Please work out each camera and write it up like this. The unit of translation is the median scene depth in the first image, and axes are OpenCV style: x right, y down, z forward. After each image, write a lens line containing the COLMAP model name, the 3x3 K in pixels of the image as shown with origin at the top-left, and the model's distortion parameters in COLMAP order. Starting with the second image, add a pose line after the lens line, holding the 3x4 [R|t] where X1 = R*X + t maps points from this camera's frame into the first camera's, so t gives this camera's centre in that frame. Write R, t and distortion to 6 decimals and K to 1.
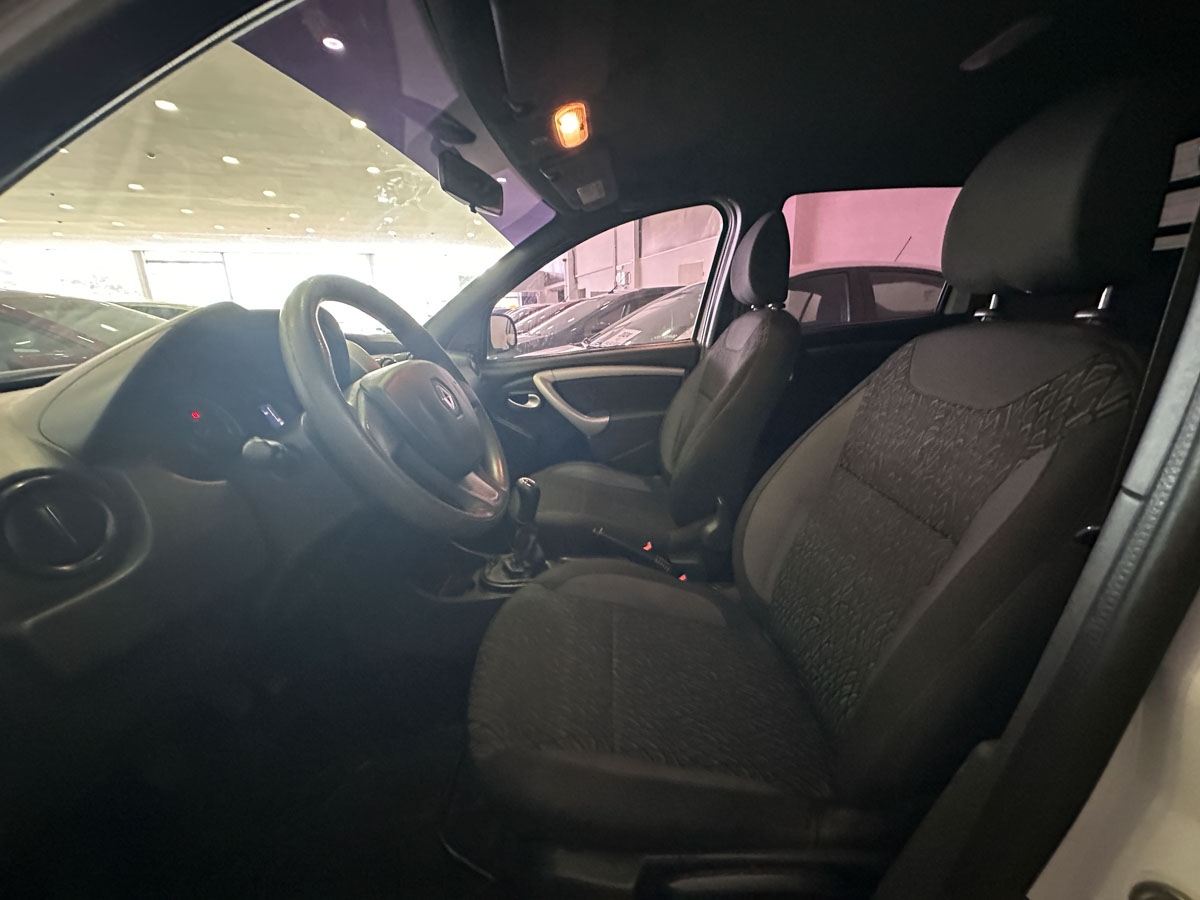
lens RADIAL K [[469.4, 0, 600.0], [0, 469.4, 450.0], [0, 0, 1]] dist [-0.010656, 0.000024]
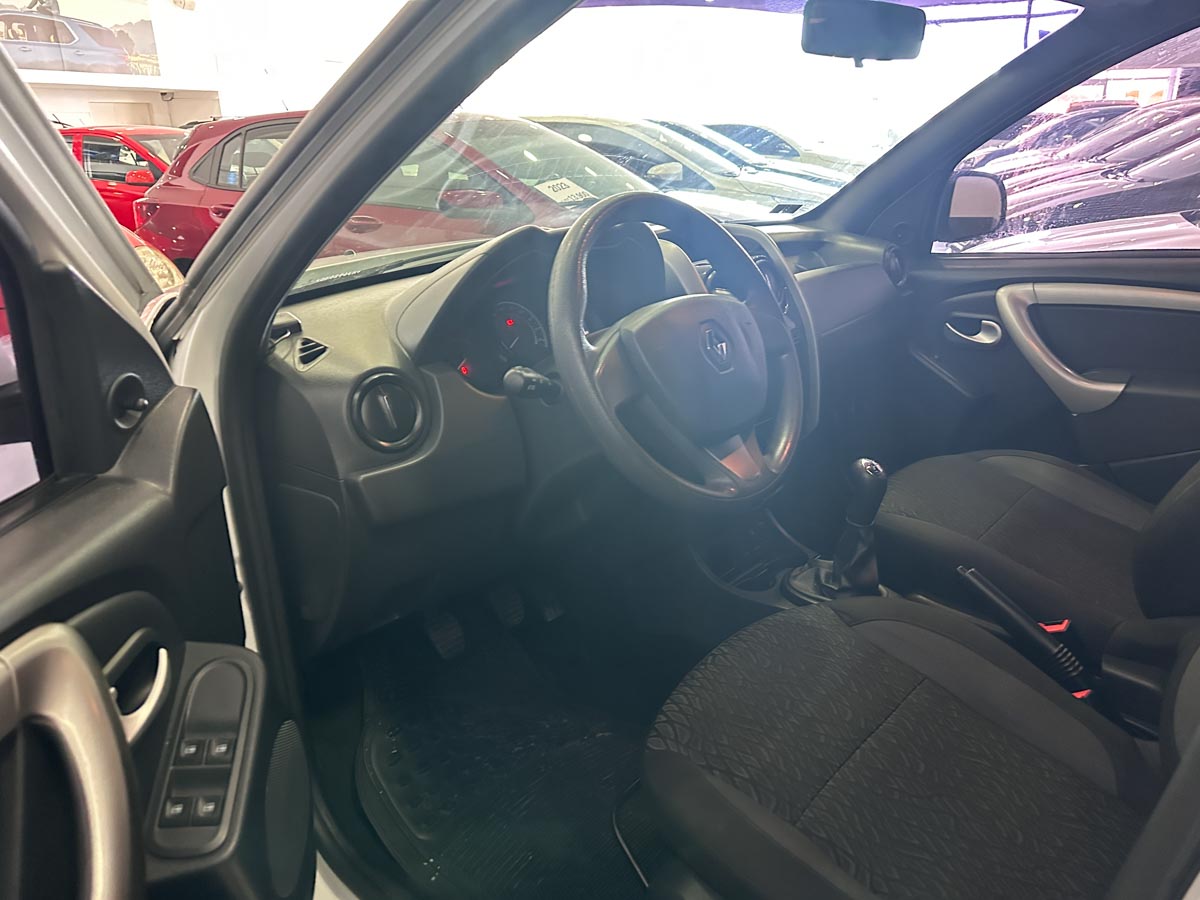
lens RADIAL K [[831.6, 0, 600.0], [0, 831.6, 450.0], [0, 0, 1]] dist [-0.005269, -0.002054]
pose [[0.740245, 0.238357, -0.628668, 0.291438], [-0.171209, 0.971051, 0.166575, -0.083999], [0.650173, -0.015673, 0.759625, -0.152604]]
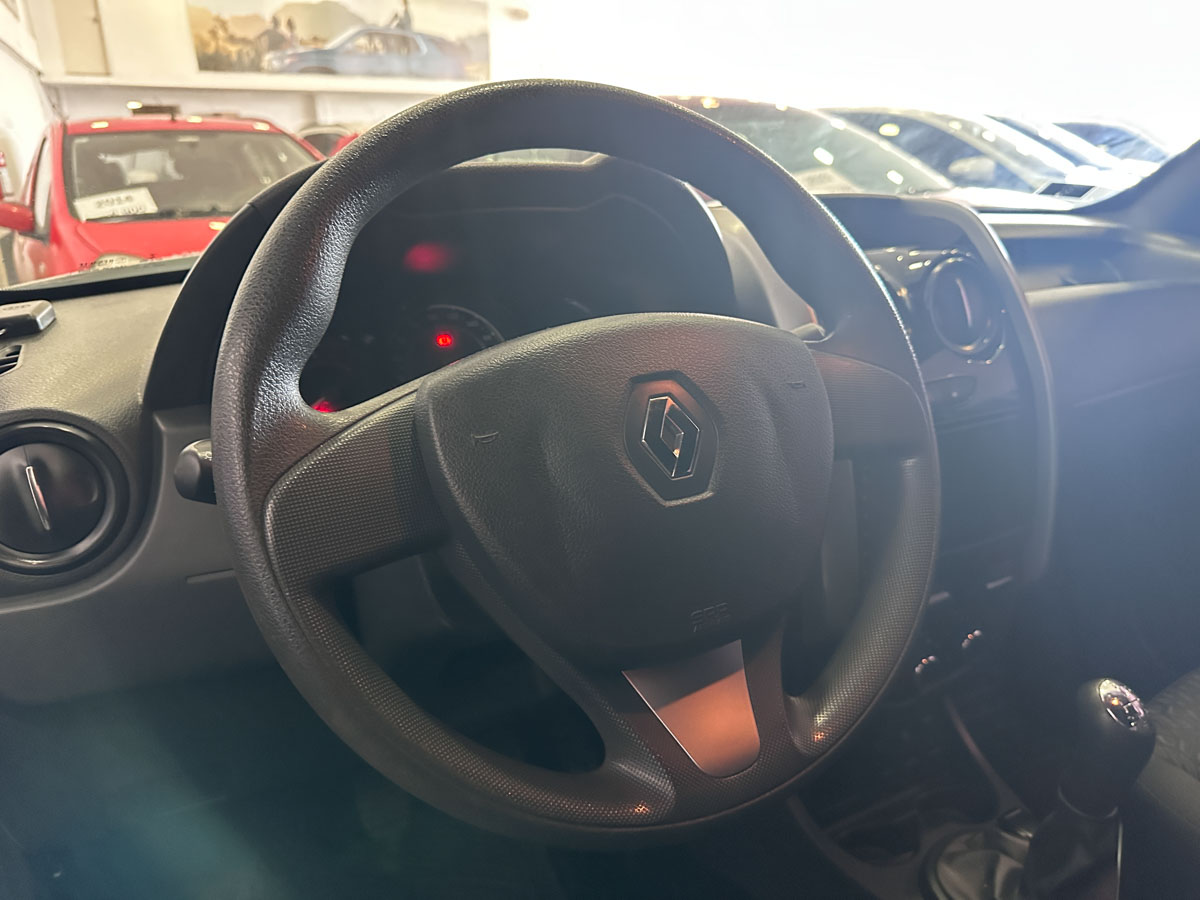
lens RADIAL K [[868.8, 0, 600.0], [0, 868.8, 450.0], [0, 0, 1]] dist [-0.051099, 0.002278]
pose [[0.460848, 0.297695, -0.836060, 0.109329], [-0.221865, 0.950795, 0.216254, -0.135148], [0.859299, 0.085832, 0.504220, 0.376968]]
